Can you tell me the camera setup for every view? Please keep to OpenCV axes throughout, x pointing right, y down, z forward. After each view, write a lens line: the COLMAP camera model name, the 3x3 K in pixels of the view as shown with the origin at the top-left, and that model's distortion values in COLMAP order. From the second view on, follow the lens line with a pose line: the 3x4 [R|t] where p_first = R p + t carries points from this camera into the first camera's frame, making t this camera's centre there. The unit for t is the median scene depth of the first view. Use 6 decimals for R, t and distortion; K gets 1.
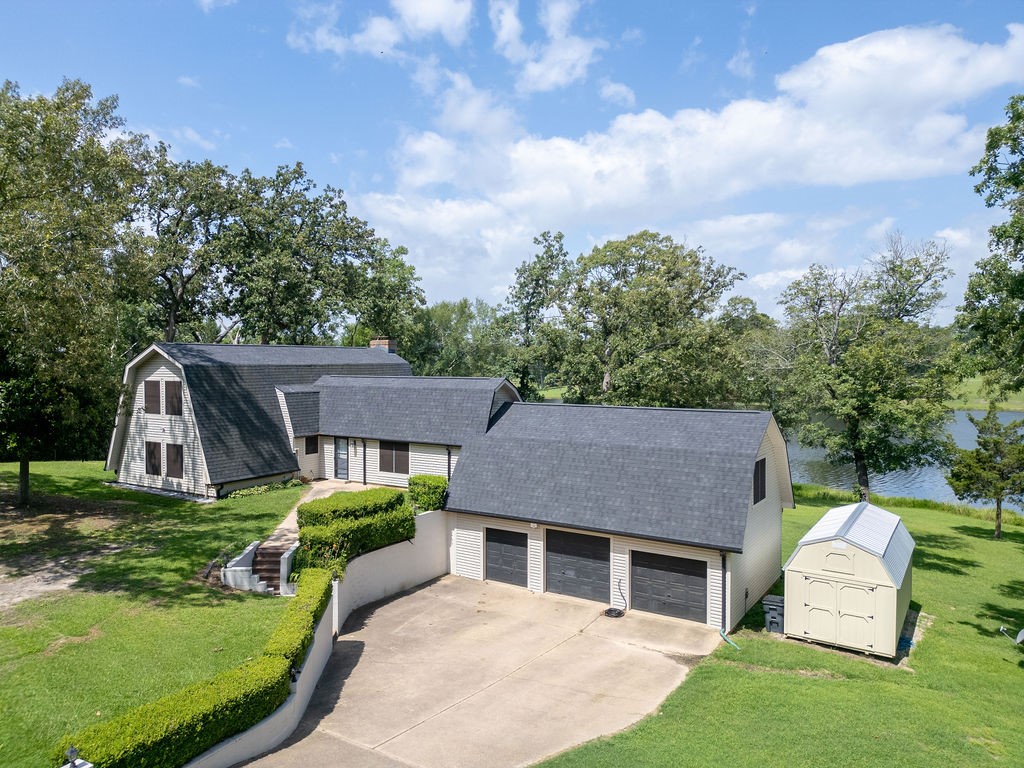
lens RADIAL K [[724.7, 0, 512.0], [0, 724.7, 384.0], [0, 0, 1]] dist [0.099188, -0.098256]
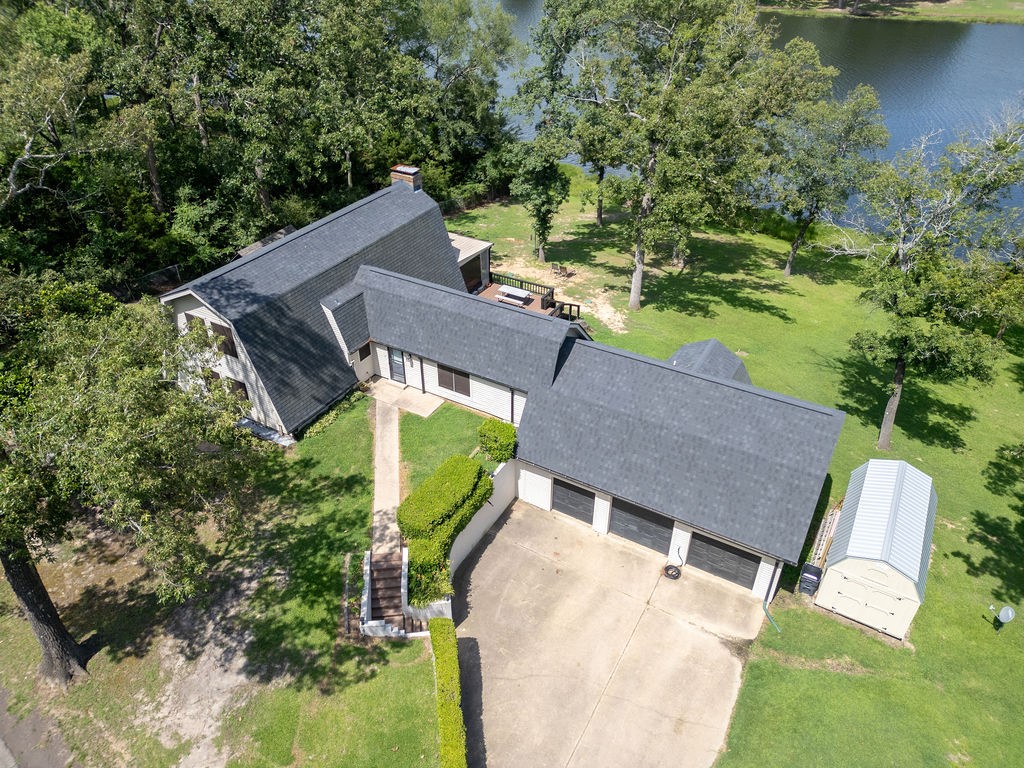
lens RADIAL K [[721.5, 0, 510.7], [0, 721.5, 389.4], [0, 0, 1]] dist [0.081585, -0.082681]
pose [[0.998962, -0.024047, 0.038699, -0.146524], [-0.001060, 0.836875, 0.547393, -0.529359], [-0.045549, -0.546866, 0.835980, 0.173215]]
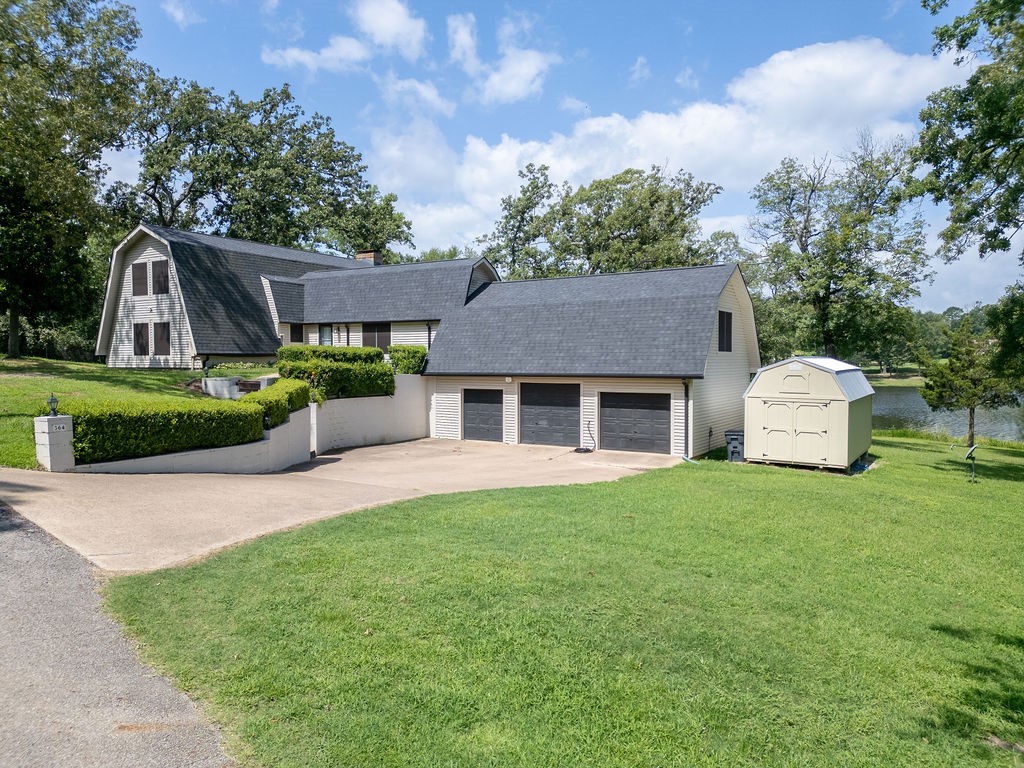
lens RADIAL K [[722.9, 0, 511.2], [0, 722.9, 381.2], [0, 0, 1]] dist [0.112811, -0.116360]
pose [[0.999995, -0.000985, 0.003154, 0.030116], [0.001003, 0.999983, -0.005749, 0.200169], [-0.003148, 0.005752, 0.999979, -0.032449]]
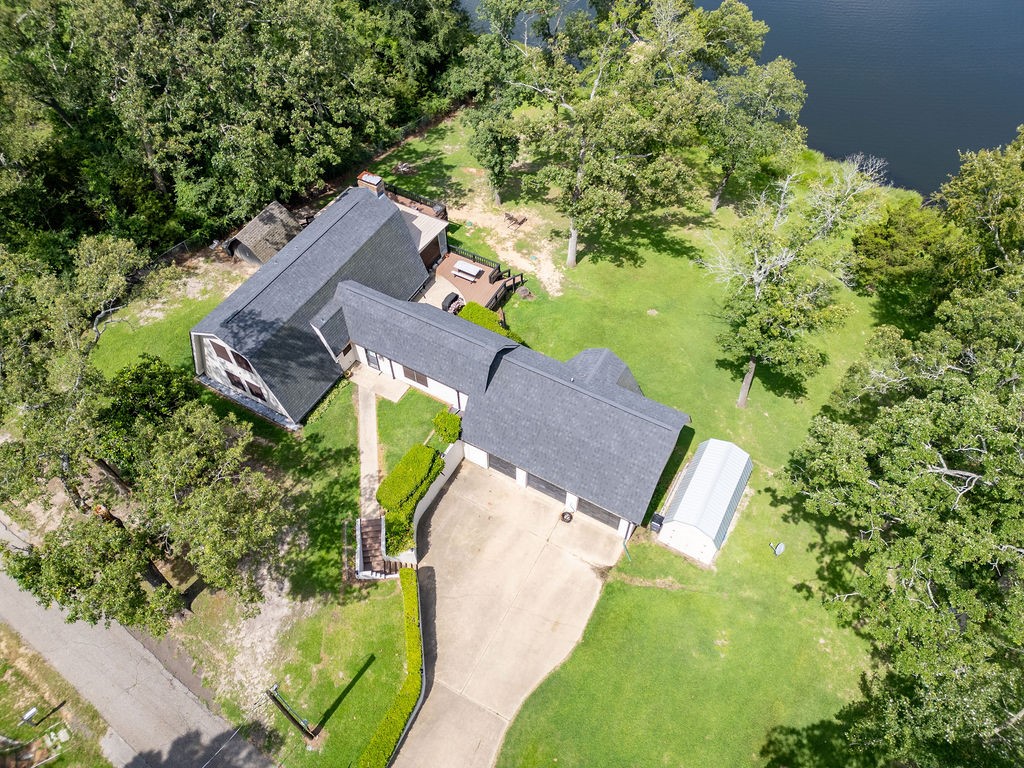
lens RADIAL K [[721.5, 0, 510.7], [0, 721.5, 389.4], [0, 0, 1]] dist [0.081585, -0.082681]
pose [[0.998582, -0.045247, 0.028032, -0.027018], [0.007247, 0.637316, 0.770569, -1.109723], [-0.052731, -0.769273, 0.636740, 0.130497]]
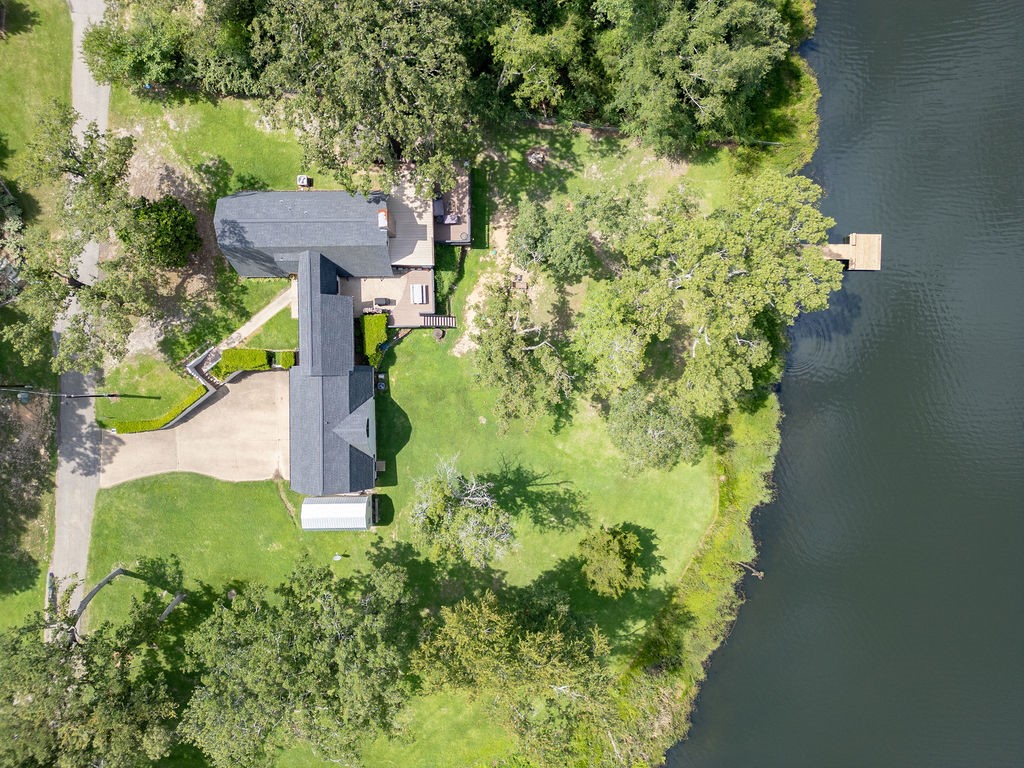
lens RADIAL K [[724.7, 0, 512.0], [0, 724.7, 384.0], [0, 0, 1]] dist [0.099188, -0.098256]
pose [[0.540952, 0.841049, 0.002707, 0.363637], [-0.010187, 0.003334, 0.999943, -2.402207], [0.840992, -0.540949, 0.010371, 1.663327]]
